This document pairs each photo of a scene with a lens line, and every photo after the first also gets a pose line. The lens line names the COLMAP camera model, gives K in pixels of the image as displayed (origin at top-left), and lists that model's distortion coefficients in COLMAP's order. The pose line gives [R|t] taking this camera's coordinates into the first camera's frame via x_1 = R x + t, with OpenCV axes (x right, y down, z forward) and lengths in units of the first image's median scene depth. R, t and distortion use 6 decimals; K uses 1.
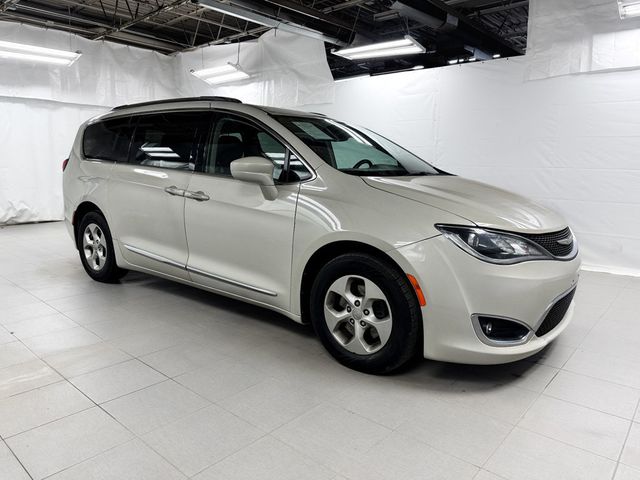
lens RADIAL K [[453.7, 0, 320.0], [0, 453.7, 240.0], [0, 0, 1]] dist [0.000083, -0.000885]
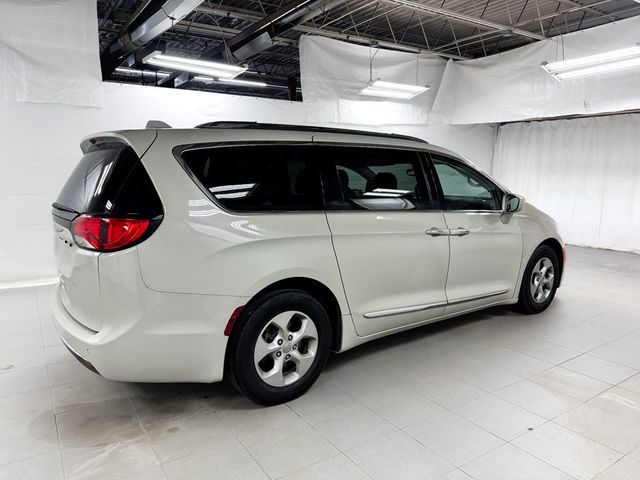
lens RADIAL K [[453.7, 0, 320.0], [0, 453.7, 240.0], [0, 0, 1]] dist [0.000083, -0.000885]
pose [[0.256176, -0.158767, 0.953503, -1.205321], [0.161691, 0.979559, 0.119664, -0.226987], [-0.953011, 0.123518, 0.276610, 0.885551]]
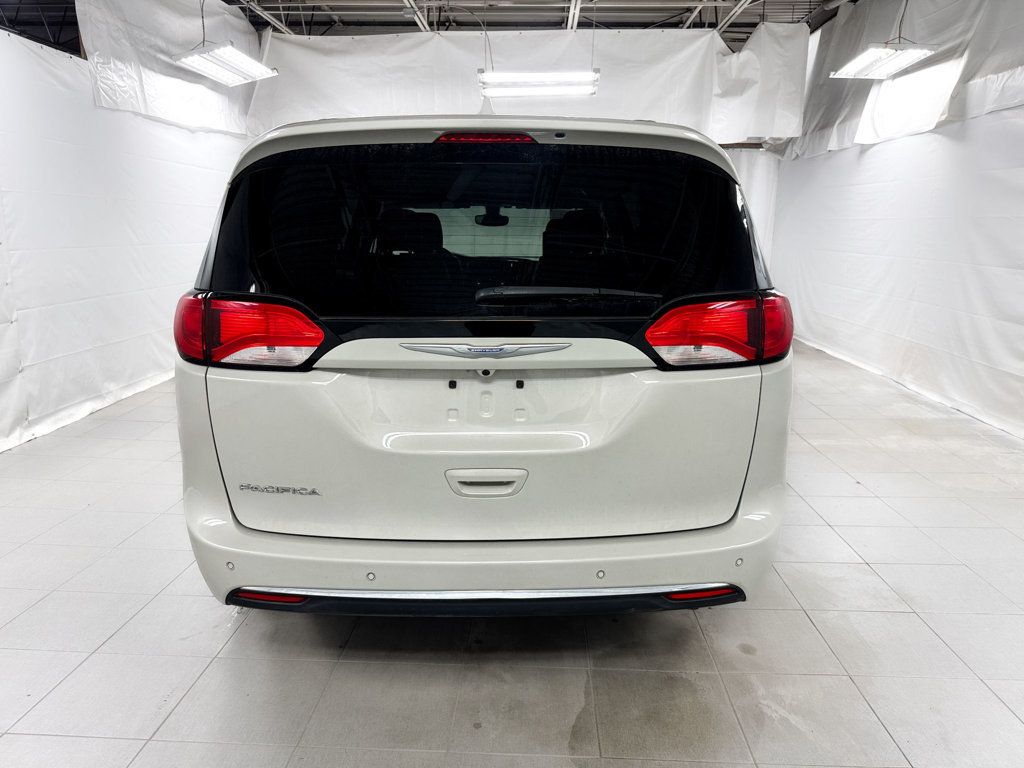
lens RADIAL K [[726.0, 0, 512.0], [0, 726.0, 384.0], [0, 0, 1]] dist [0.000083, -0.000885]
pose [[-0.636540, -0.180547, 0.749813, -0.980340], [0.113190, 0.939816, 0.322389, -0.352189], [-0.762893, 0.290084, -0.577794, 1.742035]]
